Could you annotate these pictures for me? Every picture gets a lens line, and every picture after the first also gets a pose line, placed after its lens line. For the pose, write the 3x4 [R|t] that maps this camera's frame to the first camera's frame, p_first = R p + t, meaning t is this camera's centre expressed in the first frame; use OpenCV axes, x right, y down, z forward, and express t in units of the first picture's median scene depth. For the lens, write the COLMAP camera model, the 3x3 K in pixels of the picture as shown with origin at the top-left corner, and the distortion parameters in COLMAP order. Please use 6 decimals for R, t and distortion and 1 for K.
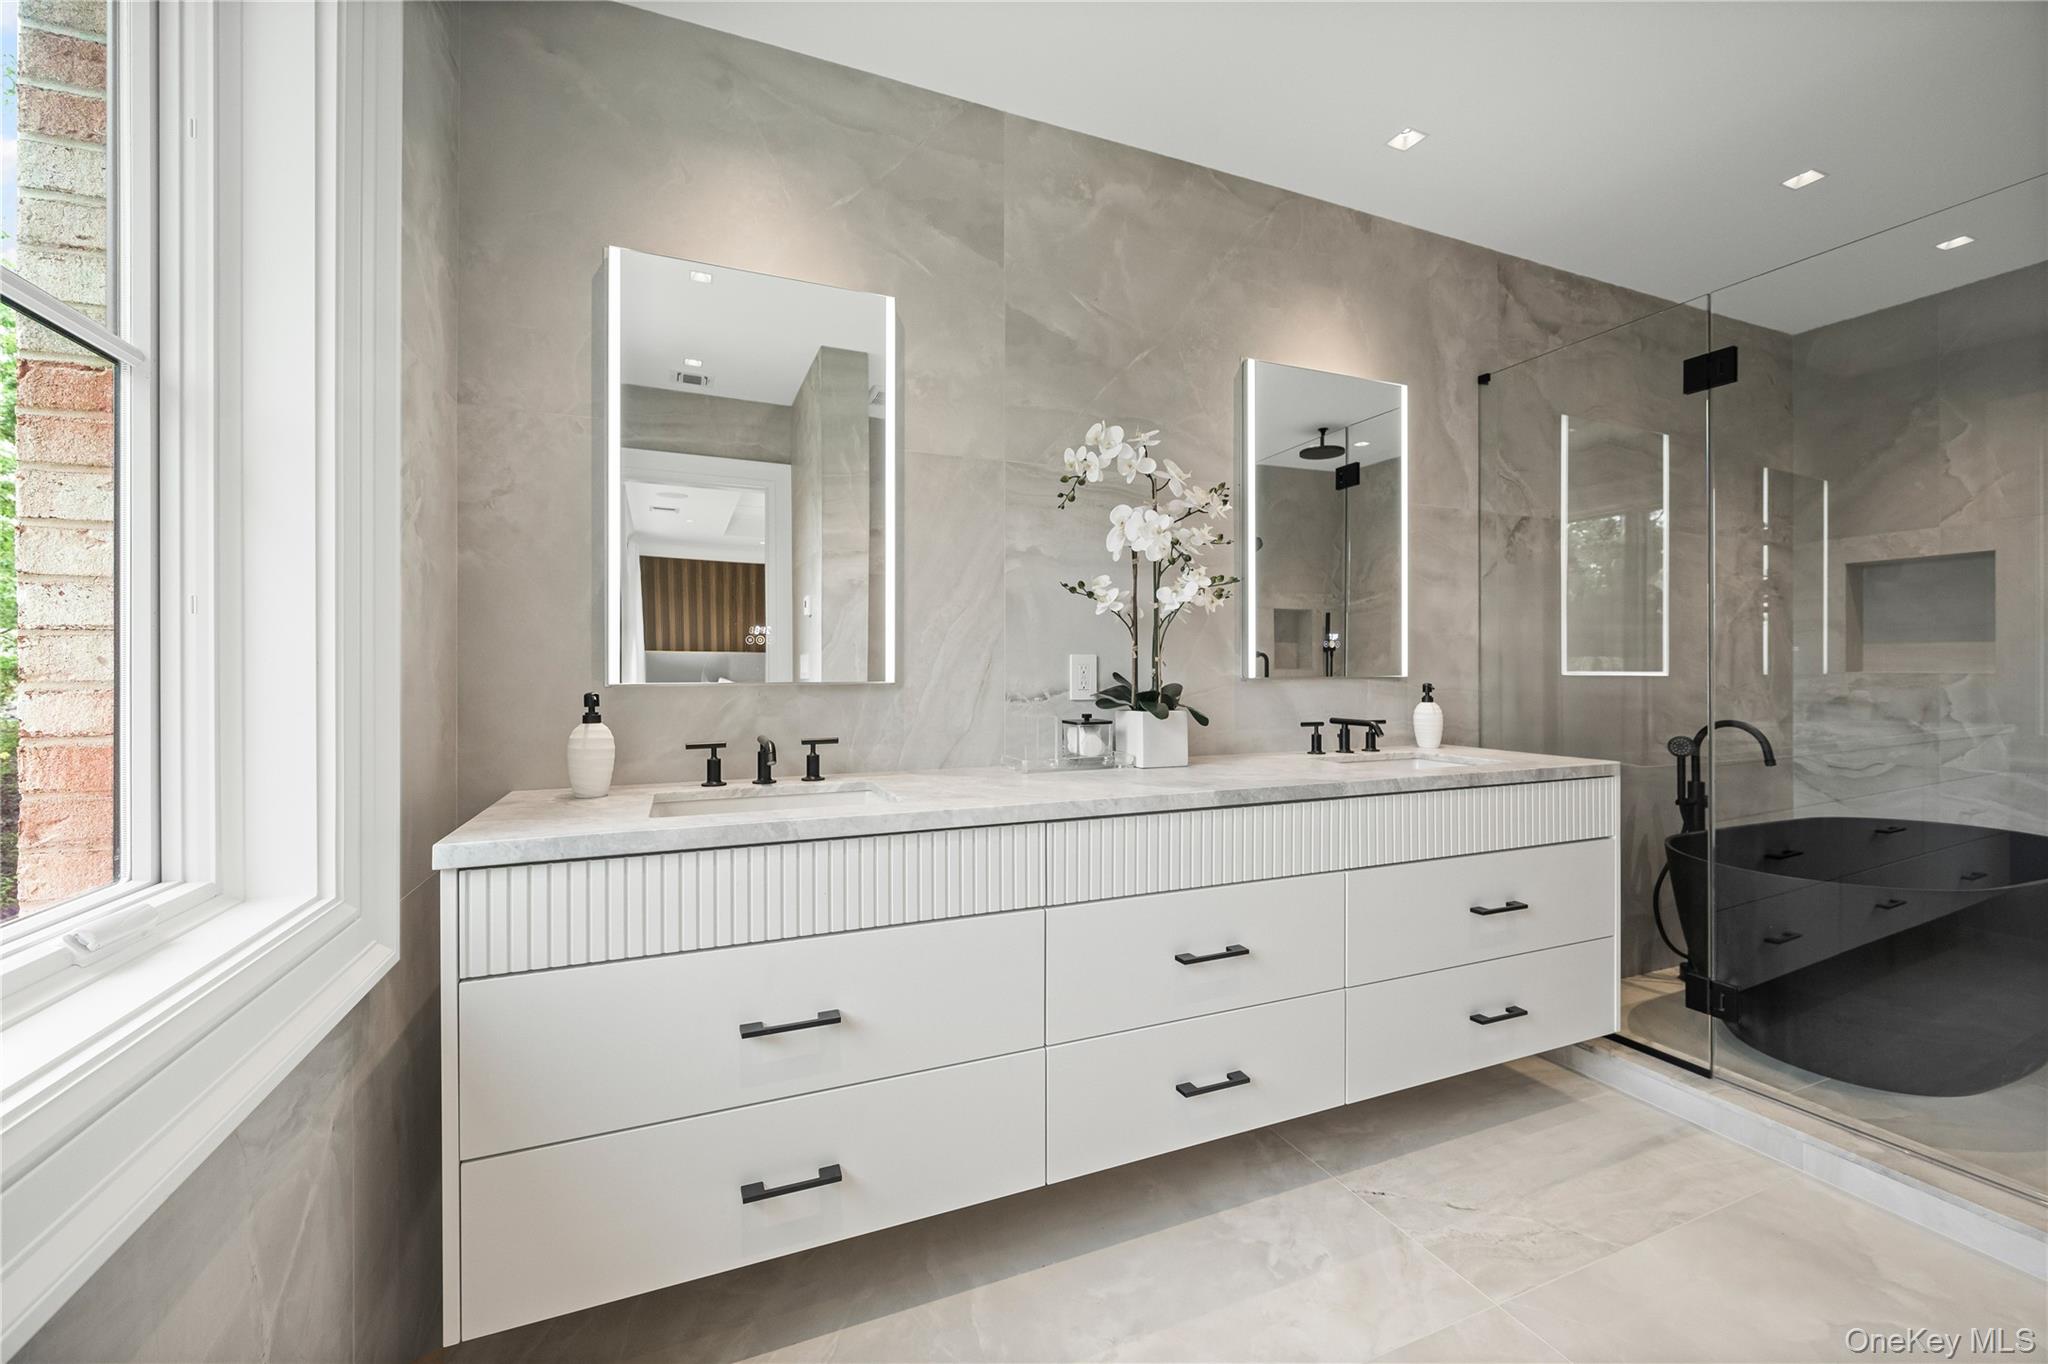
lens RADIAL K [[825.0, 0, 1029.1], [0, 825.0, 665.6], [0, 0, 1]] dist [0.004062, 0.000057]
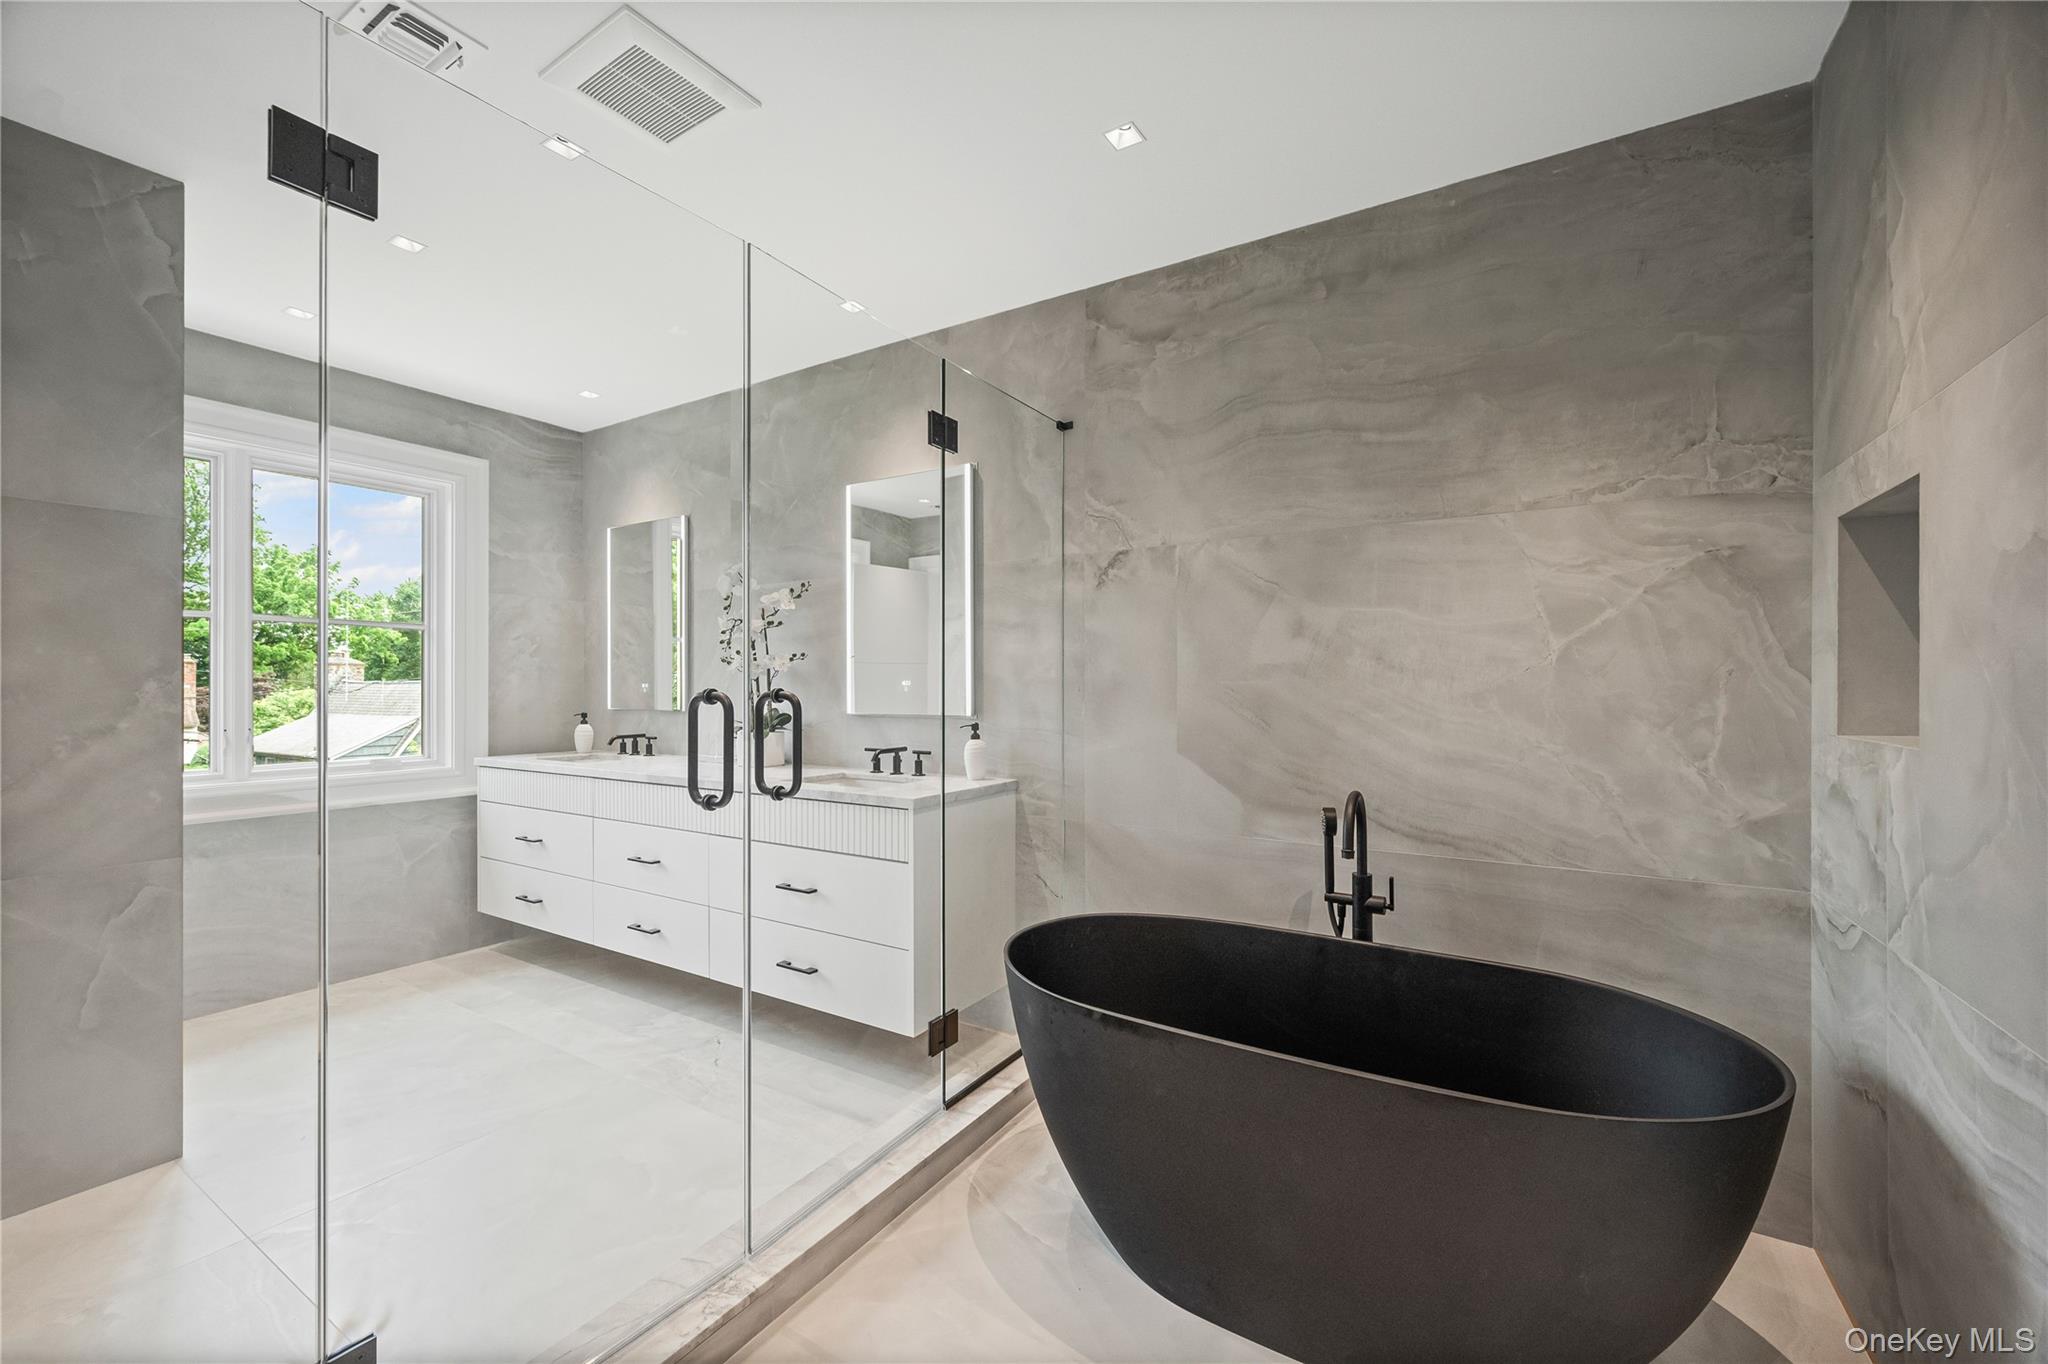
lens RADIAL K [[825.0, 0, 1029.8], [0, 825.0, 692.8], [0, 0, 1]] dist [0.004062, 0.000057]
pose [[0.572276, 0.002916, -0.820056, 1.374275], [-0.003987, 0.999992, 0.000774, -0.019637], [0.820051, 0.002826, 0.572283, 0.392735]]
